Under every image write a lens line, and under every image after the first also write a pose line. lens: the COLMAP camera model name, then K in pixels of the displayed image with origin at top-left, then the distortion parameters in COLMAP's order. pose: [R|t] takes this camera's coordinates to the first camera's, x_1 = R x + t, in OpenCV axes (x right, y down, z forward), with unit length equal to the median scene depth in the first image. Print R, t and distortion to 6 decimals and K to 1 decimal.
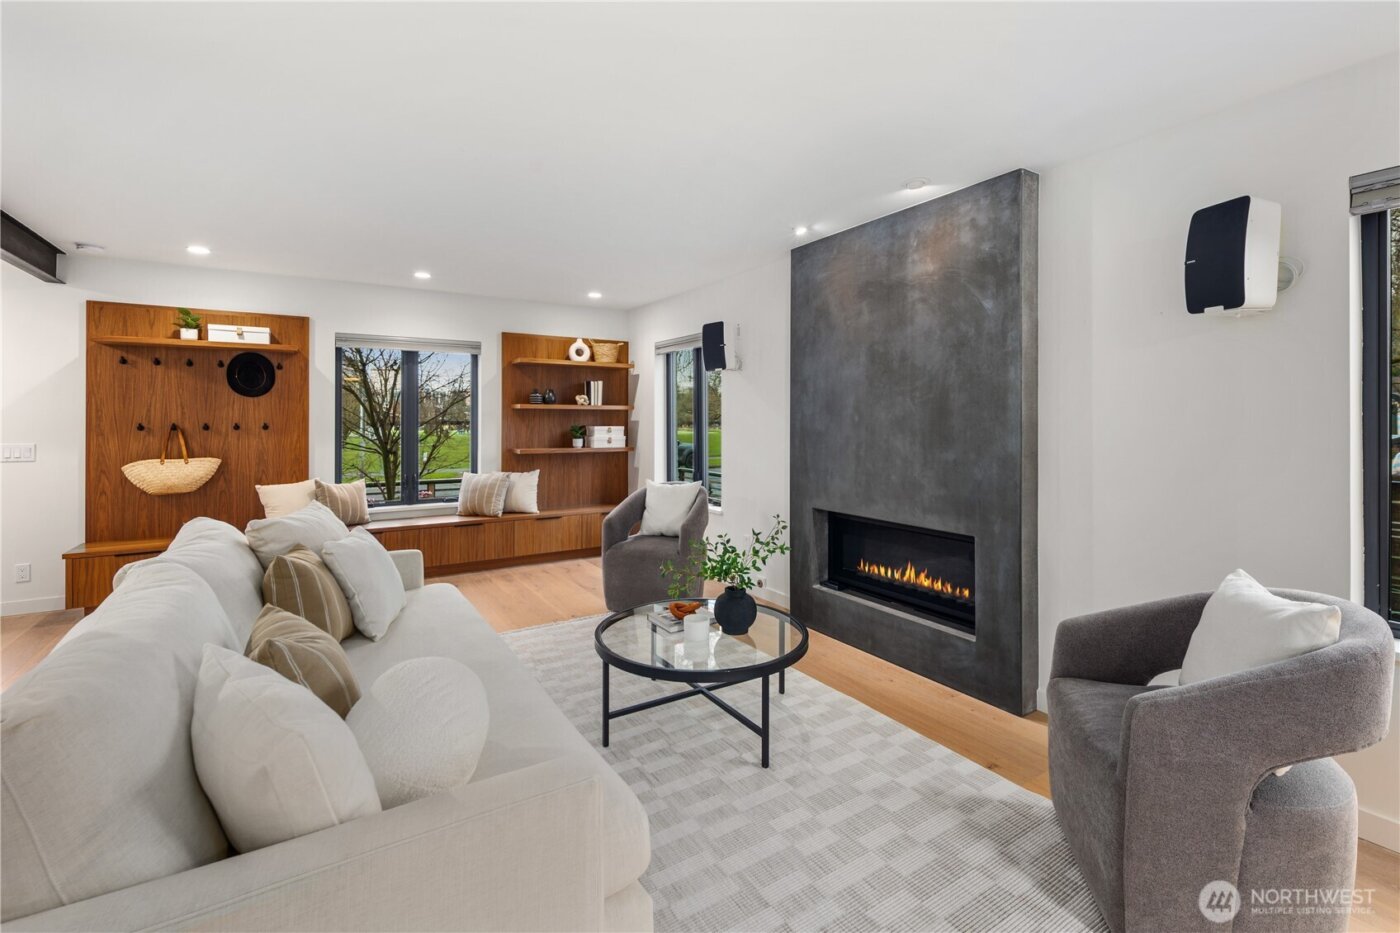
lens RADIAL K [[624.3, 0, 687.5], [0, 624.3, 414.6], [0, 0, 1]] dist [0.000807, -0.000948]
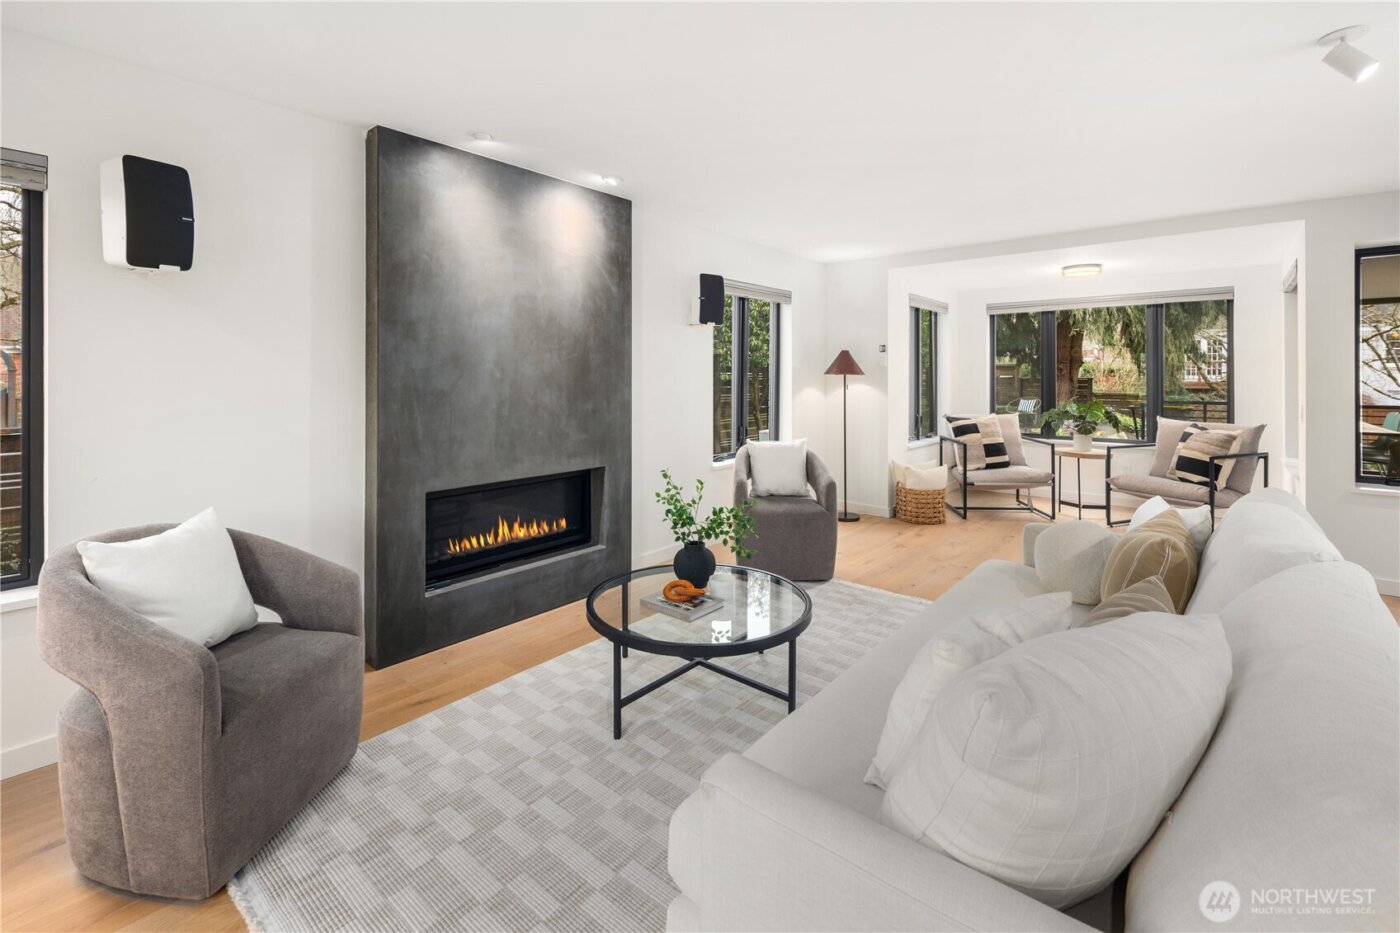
lens RADIAL K [[624.3, 0, 693.7], [0, 624.3, 376.4], [0, 0, 1]] dist [0.000807, -0.000948]
pose [[-0.318382, 0.005235, 0.947948, -0.705754], [-0.001114, 0.999982, -0.005897, 0.014942], [-0.947962, -0.002933, -0.318370, 1.065190]]
